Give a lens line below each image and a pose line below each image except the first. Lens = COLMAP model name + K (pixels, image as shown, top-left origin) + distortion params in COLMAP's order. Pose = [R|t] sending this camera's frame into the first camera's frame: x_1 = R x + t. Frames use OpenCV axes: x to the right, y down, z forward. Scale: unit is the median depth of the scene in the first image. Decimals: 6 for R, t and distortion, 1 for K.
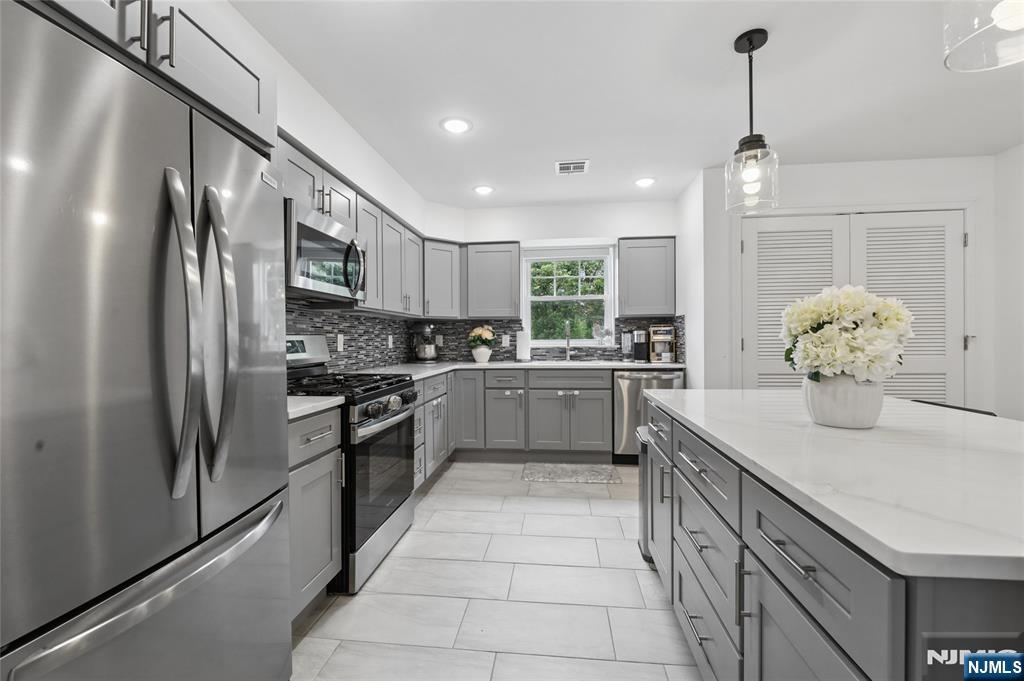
lens RADIAL K [[427.3, 0, 512.0], [0, 427.3, 340.5], [0, 0, 1]] dist [-0.000422, -0.000115]
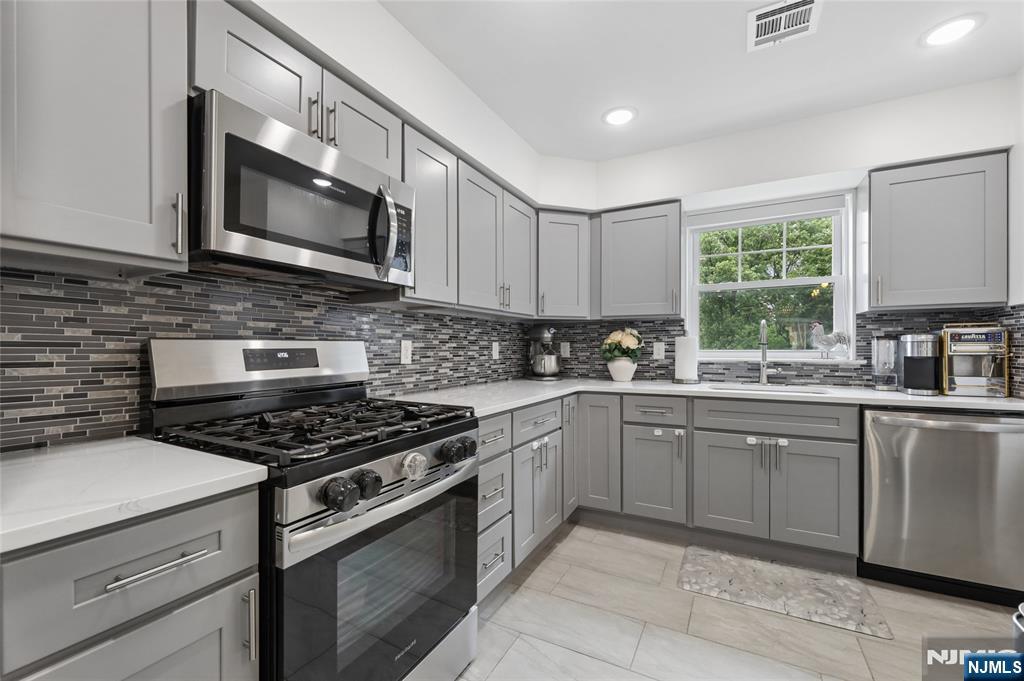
lens RADIAL K [[428.3, 0, 511.2], [0, 428.3, 346.7], [0, 0, 1]] dist [-0.001416, -0.000241]
pose [[0.929510, 0.006438, -0.368740, 0.020901], [-0.007924, 0.999965, -0.002517, -0.002580], [0.368711, 0.005261, 0.929529, 0.313032]]
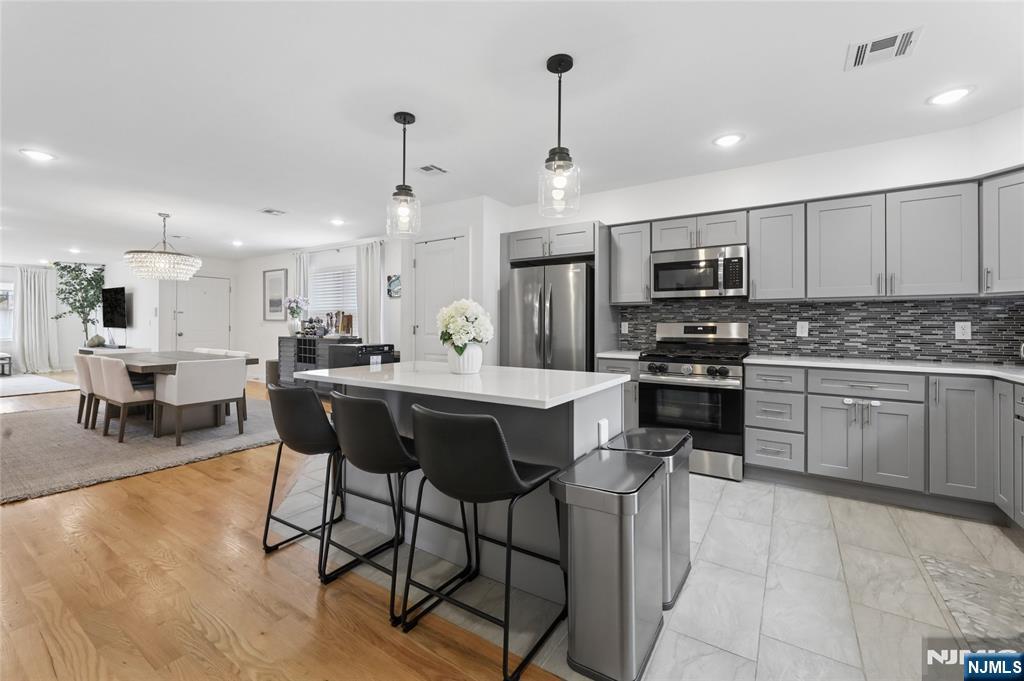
lens RADIAL K [[424.1, 0, 509.7], [0, 424.1, 318.6], [0, 0, 1]] dist [-0.001855, -0.000599]
pose [[-0.453308, -0.001188, -0.891353, 0.740572], [-0.002688, 0.999996, 0.000034, -0.016008], [0.891350, 0.002412, -0.453310, 0.645248]]
